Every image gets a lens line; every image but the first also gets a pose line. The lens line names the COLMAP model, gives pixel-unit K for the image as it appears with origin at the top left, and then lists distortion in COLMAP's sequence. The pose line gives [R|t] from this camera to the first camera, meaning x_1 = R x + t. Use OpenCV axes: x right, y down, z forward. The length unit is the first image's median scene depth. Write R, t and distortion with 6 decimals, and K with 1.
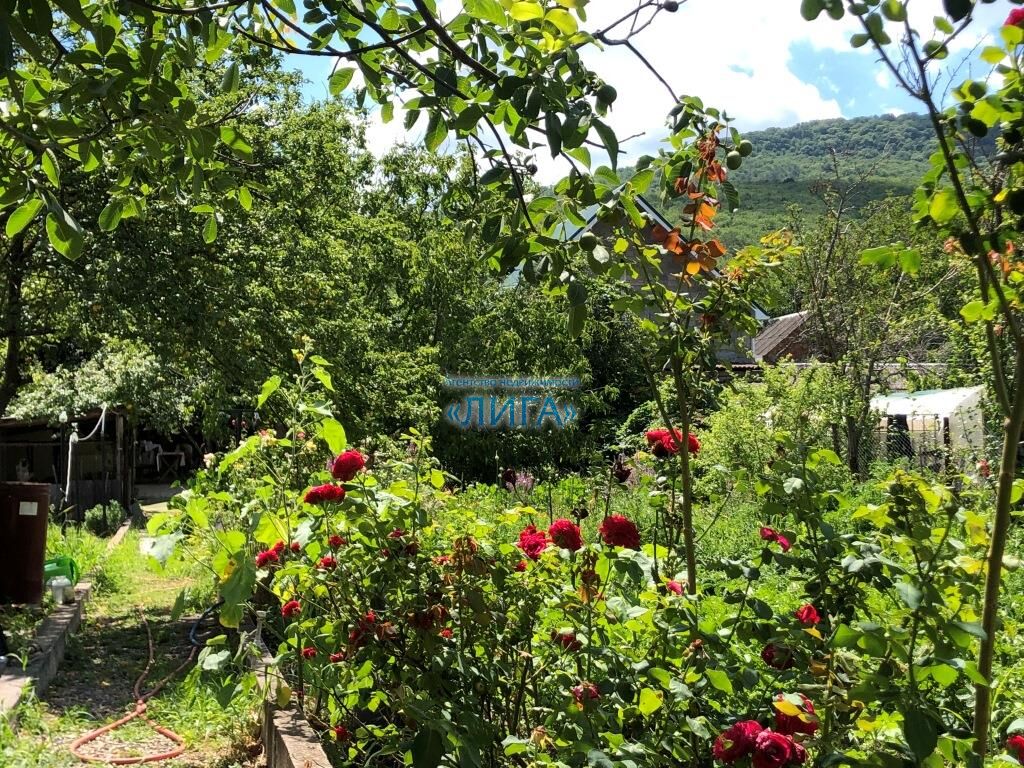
lens RADIAL K [[1417.2, 0, 509.7], [0, 1417.2, 376.7], [0, 0, 1]] dist [0.182665, -0.768978]
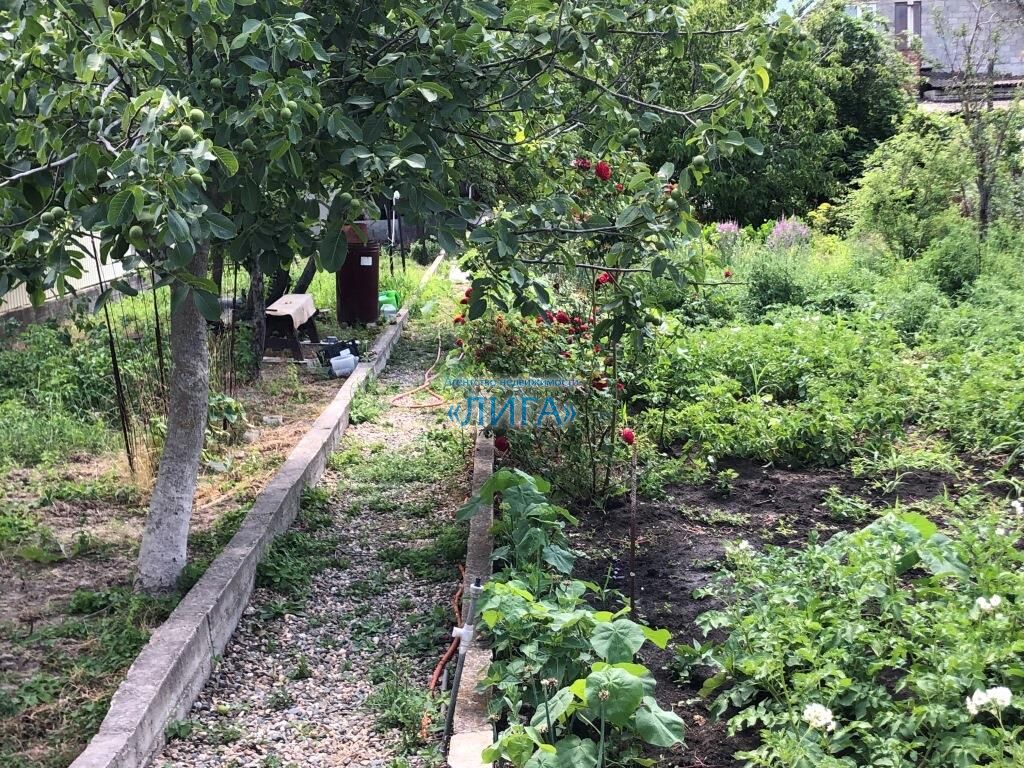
lens RADIAL K [[1489.8, 0, 512.0], [0, 1489.8, 384.0], [0, 0, 1]] dist [-0.006043, -0.010049]
pose [[0.974182, 0.012849, -0.225398, 0.159621], [0.034462, 0.978217, 0.204707, -0.091752], [0.223118, -0.207189, 0.952518, -0.460686]]
